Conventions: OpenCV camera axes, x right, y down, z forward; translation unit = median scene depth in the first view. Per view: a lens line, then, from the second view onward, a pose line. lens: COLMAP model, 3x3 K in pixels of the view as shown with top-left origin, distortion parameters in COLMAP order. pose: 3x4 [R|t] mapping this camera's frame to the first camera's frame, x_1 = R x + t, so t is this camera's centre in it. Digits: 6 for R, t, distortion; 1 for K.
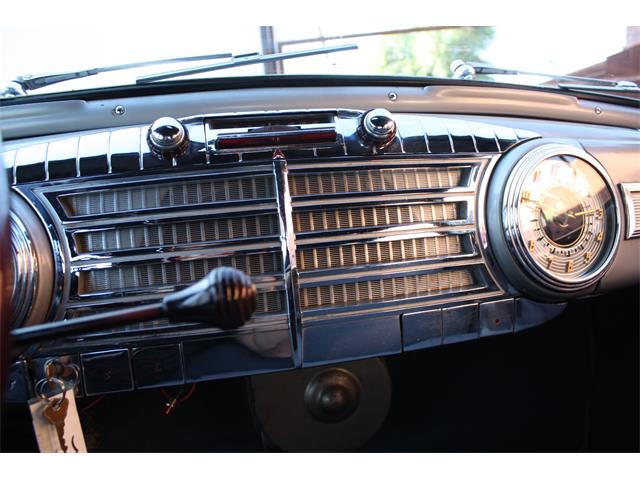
lens RADIAL K [[544.3, 0, 320.0], [0, 544.3, 240.0], [0, 0, 1]] dist [-0.173445, 0.146832]
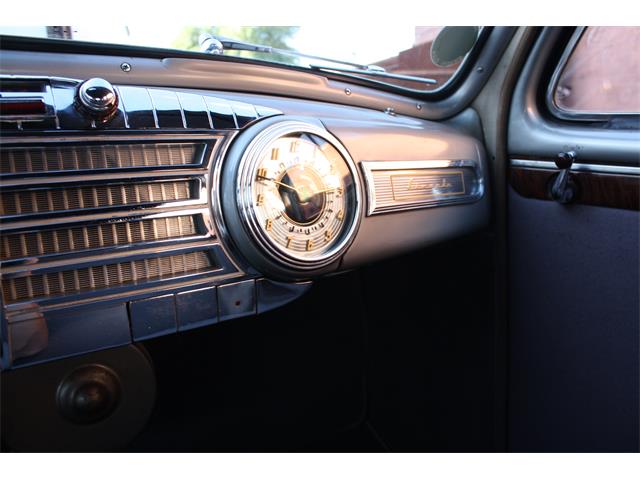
lens RADIAL K [[550.0, 0, 320.0], [0, 550.0, 240.0], [0, 0, 1]] dist [-0.165387, 0.145040]
pose [[0.935869, -0.034246, 0.350681, 0.126847], [0.024354, 0.999172, 0.032582, 0.008127], [-0.351506, -0.021952, 0.935928, 0.019031]]
